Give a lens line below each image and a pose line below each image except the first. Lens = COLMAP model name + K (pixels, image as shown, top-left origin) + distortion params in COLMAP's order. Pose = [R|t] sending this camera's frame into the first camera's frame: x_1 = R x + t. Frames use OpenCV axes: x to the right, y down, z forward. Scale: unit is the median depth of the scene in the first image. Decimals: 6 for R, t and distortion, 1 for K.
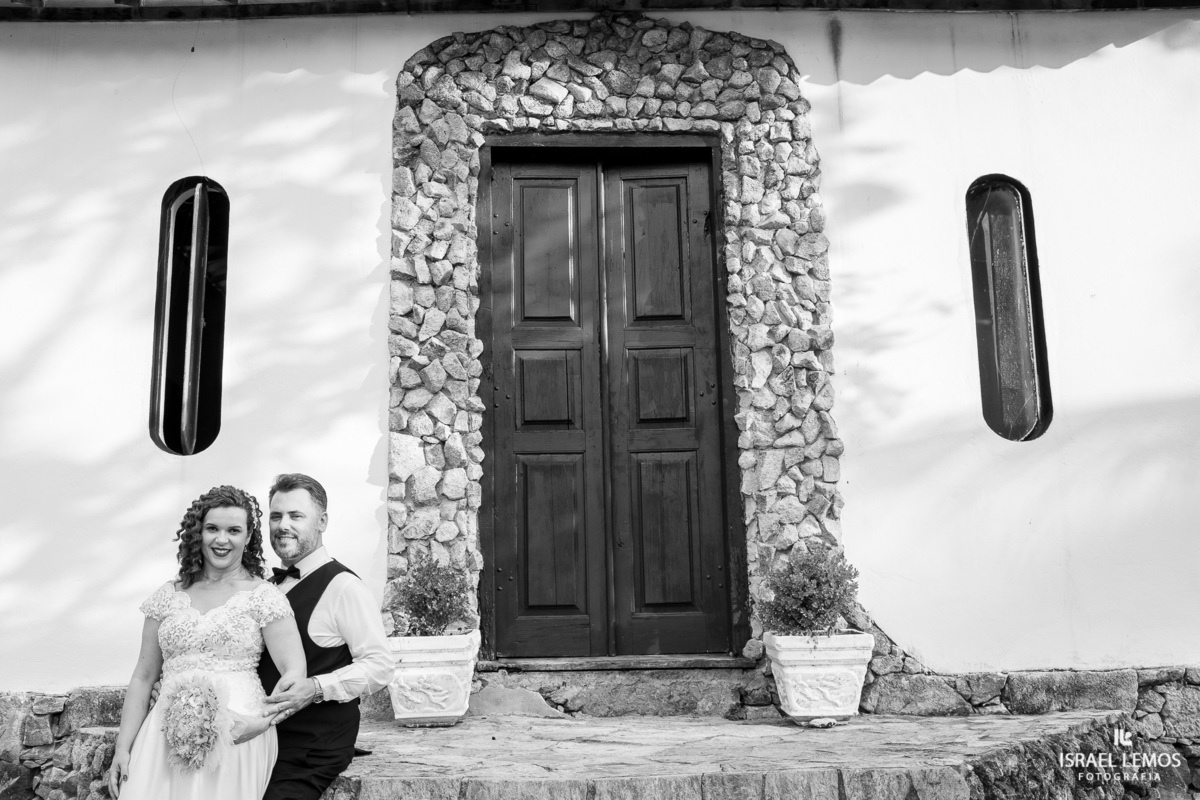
lens RADIAL K [[1216.9, 0, 582.9], [0, 1216.9, 371.6], [0, 0, 1]] dist [-0.075665, 0.004271]
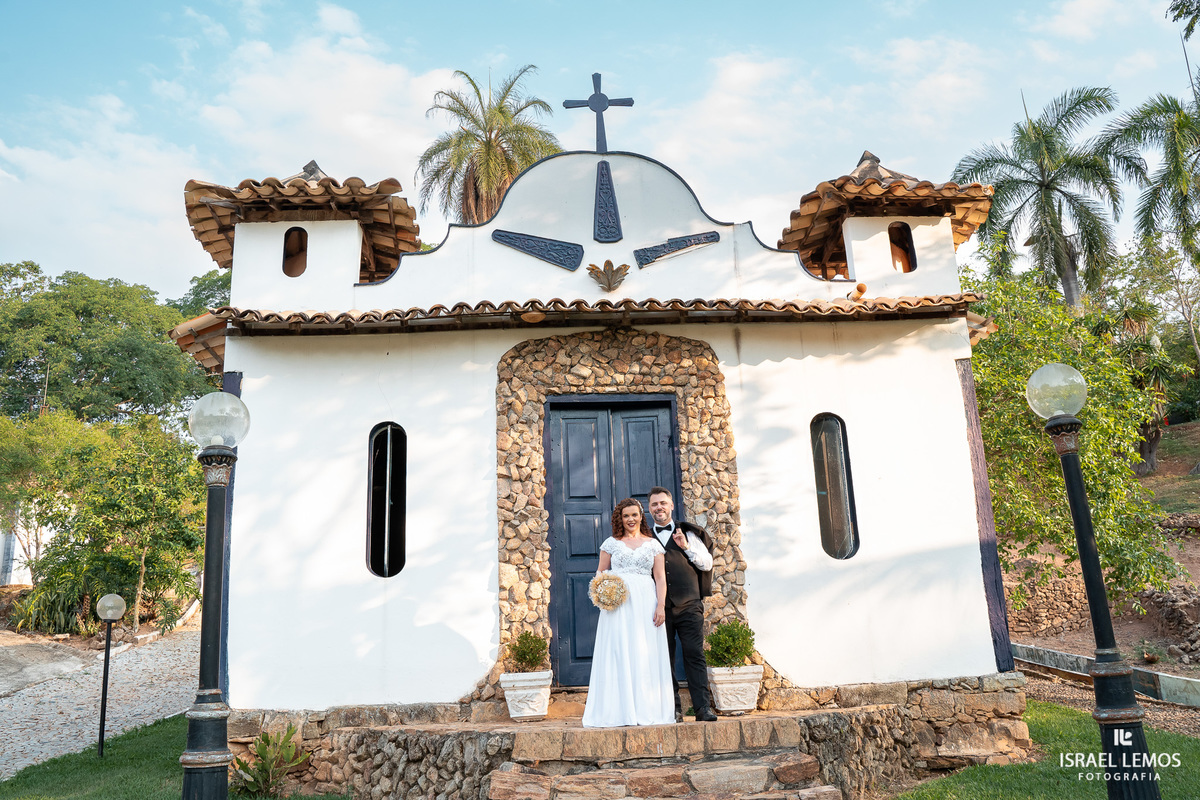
lens RADIAL K [[975.8, 0, 600.0], [0, 975.8, 400.0], [0, 0, 1]] dist [-0.115492, 0.000483]
pose [[0.999177, -0.014698, 0.037813, -0.058807], [0.018232, 0.995321, -0.094884, -0.051734], [-0.036241, 0.095495, 0.994770, -0.476829]]
